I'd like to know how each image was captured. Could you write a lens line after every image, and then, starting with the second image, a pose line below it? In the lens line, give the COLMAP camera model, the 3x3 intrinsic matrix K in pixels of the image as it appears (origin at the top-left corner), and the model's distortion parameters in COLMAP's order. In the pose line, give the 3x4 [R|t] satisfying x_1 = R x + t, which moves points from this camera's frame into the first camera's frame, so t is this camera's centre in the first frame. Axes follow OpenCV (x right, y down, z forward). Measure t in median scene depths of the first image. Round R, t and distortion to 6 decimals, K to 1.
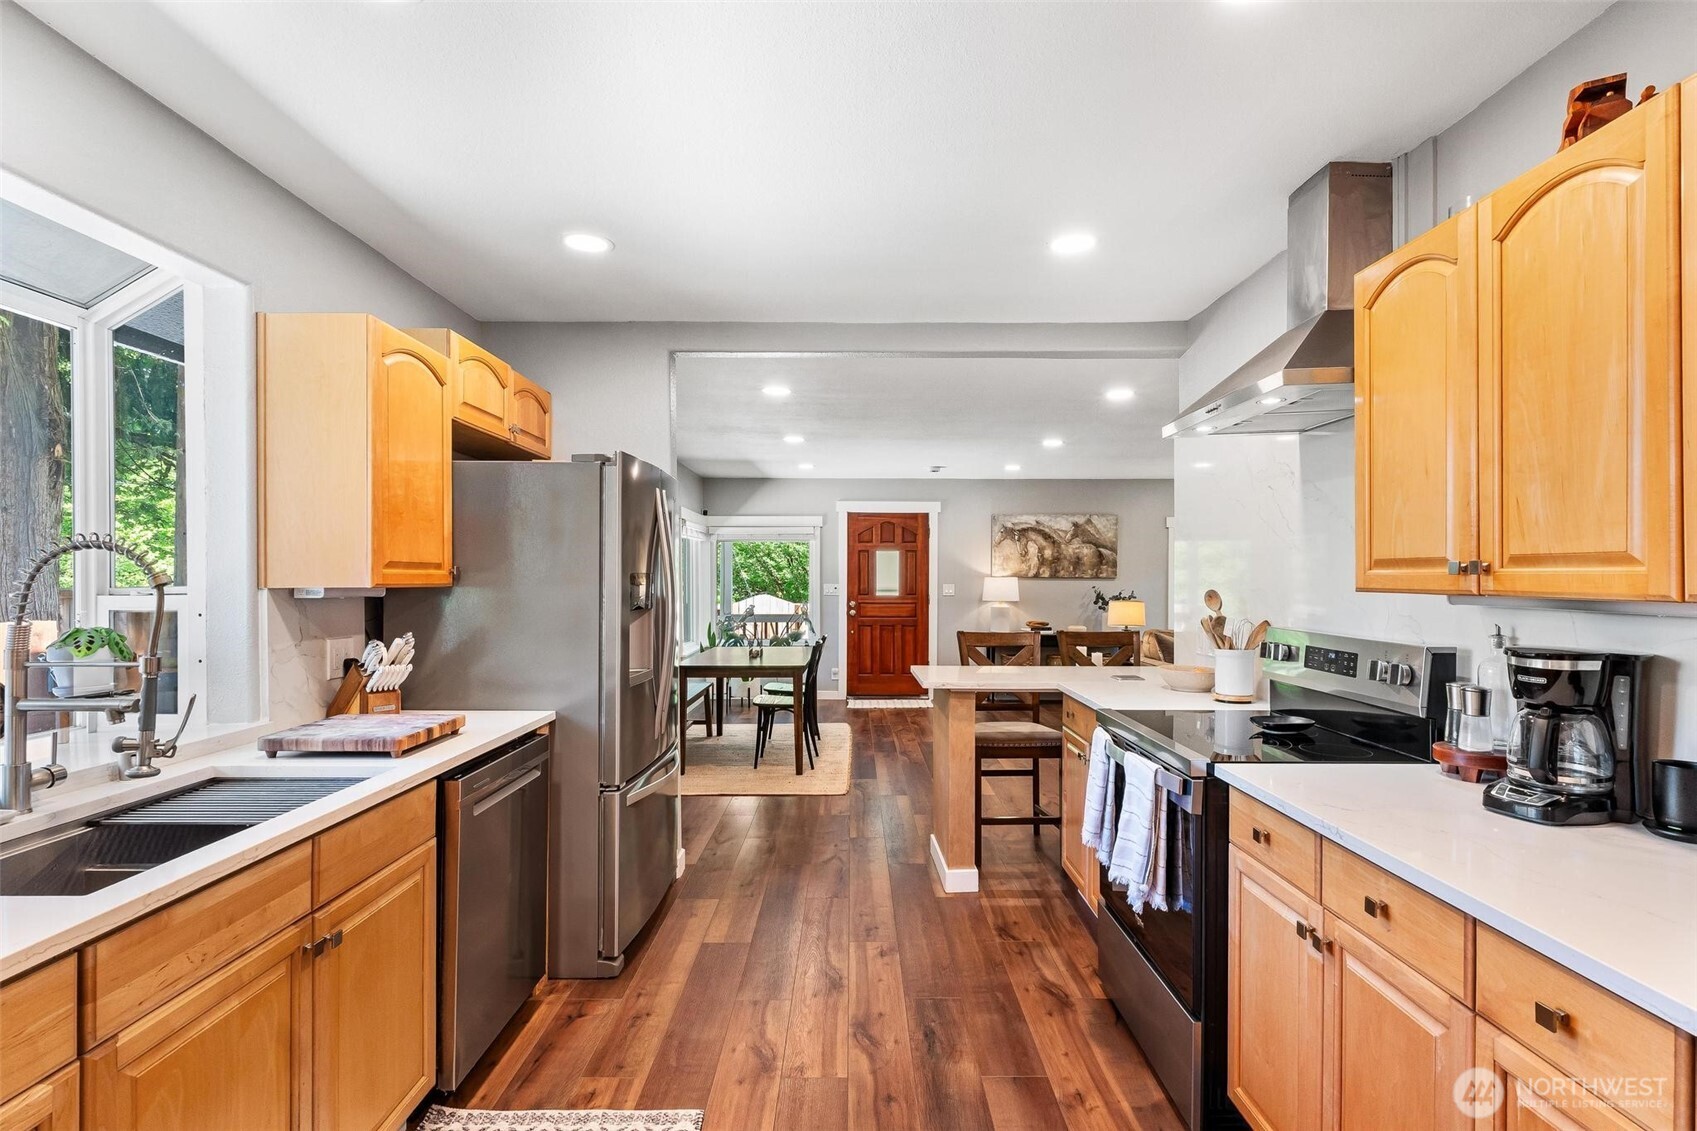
lens RADIAL K [[814.7, 0, 852.3], [0, 814.7, 575.8], [0, 0, 1]] dist [0.002327, -0.000074]
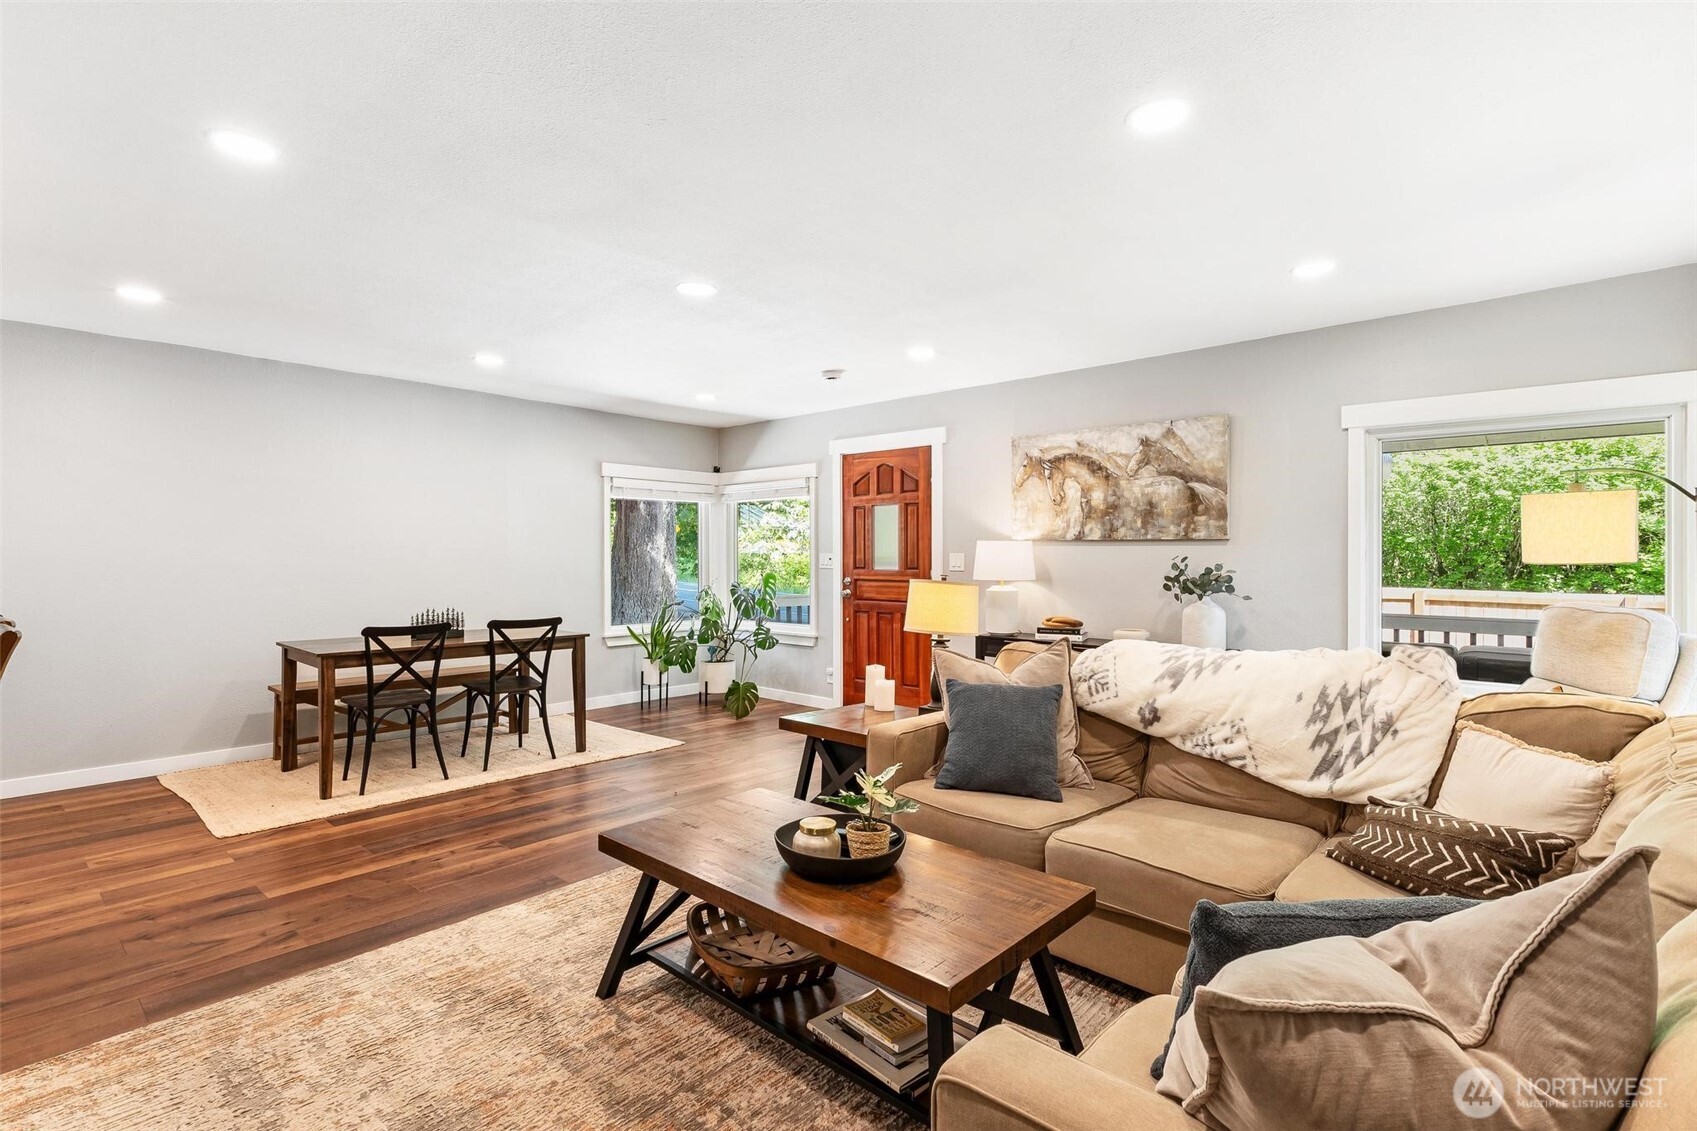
lens RADIAL K [[814.7, 0, 849.5], [0, 814.7, 555.1], [0, 0, 1]] dist [0.002327, -0.000074]
pose [[0.735607, -0.001301, -0.677407, 0.493410], [0.003736, 0.999991, 0.002137, 0.010189], [0.677398, -0.004103, 0.735605, 0.471571]]
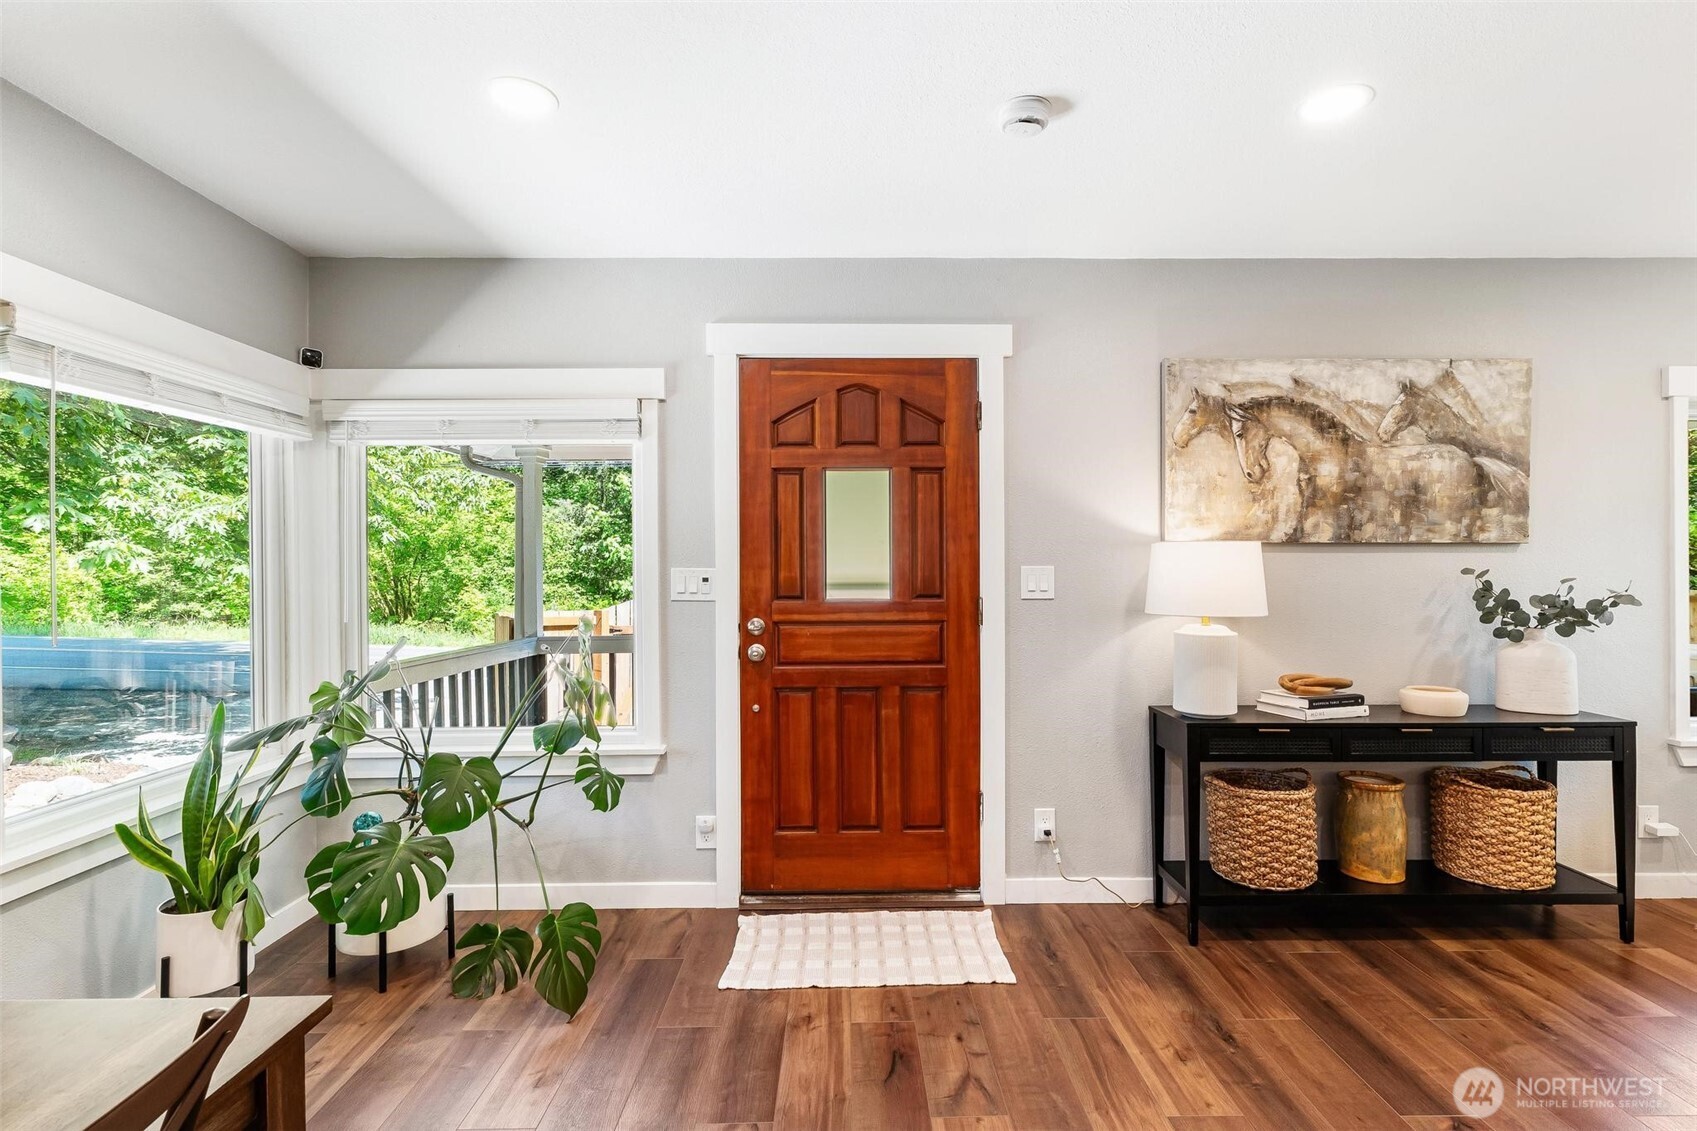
lens RADIAL K [[814.7, 0, 850.8], [0, 814.7, 571.8], [0, 0, 1]] dist [0.002327, -0.000074]
pose [[0.999824, -0.007633, 0.017130, 0.034364], [0.007576, 0.999966, 0.003398, 0.011056], [-0.017155, -0.003267, 0.999847, 0.661445]]
